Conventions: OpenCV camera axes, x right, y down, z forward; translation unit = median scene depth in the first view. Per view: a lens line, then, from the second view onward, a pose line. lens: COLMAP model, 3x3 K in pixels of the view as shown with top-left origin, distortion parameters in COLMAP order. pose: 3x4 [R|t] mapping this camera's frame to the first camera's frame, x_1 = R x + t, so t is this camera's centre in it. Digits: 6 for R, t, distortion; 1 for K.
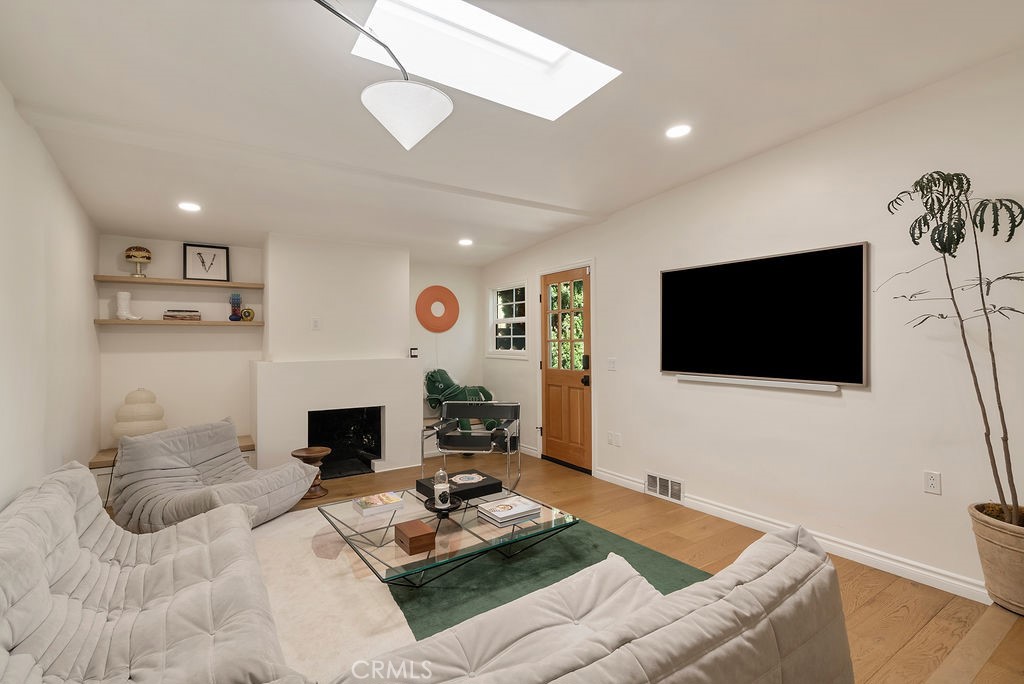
lens RADIAL K [[472.9, 0, 514.3], [0, 472.9, 337.2], [0, 0, 1]] dist [-0.004894, -0.000314]
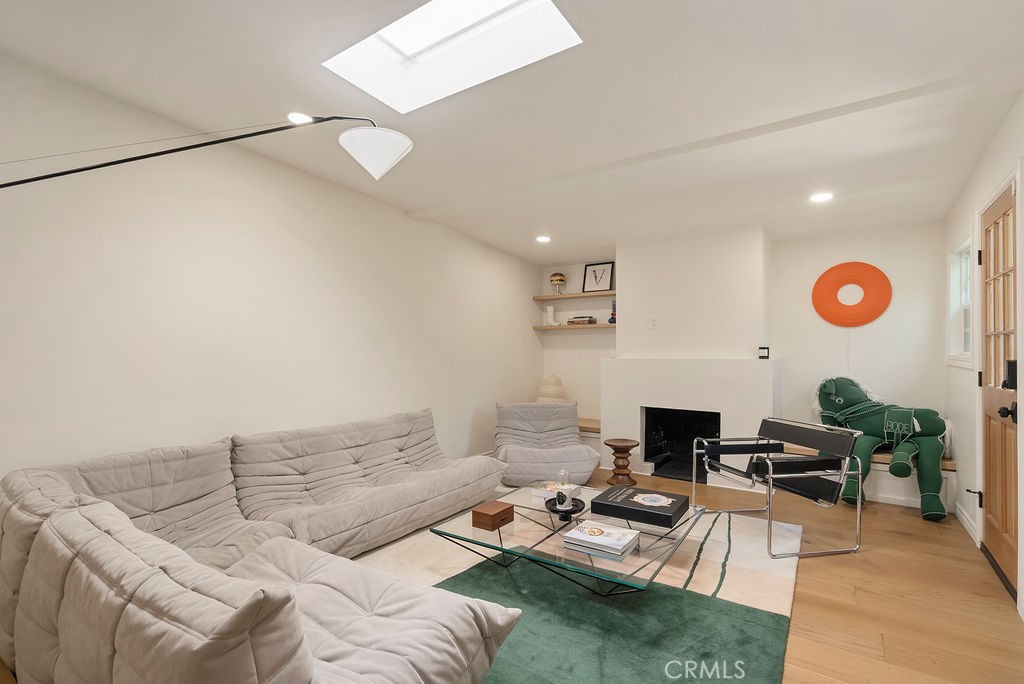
lens RADIAL K [[472.9, 0, 512.8], [0, 472.9, 346.8], [0, 0, 1]] dist [-0.004894, -0.000314]
pose [[0.368911, 0.001391, -0.929464, 0.453910], [0.006597, 0.999970, 0.004115, 0.019419], [0.929441, -0.007649, 0.368891, 0.364815]]
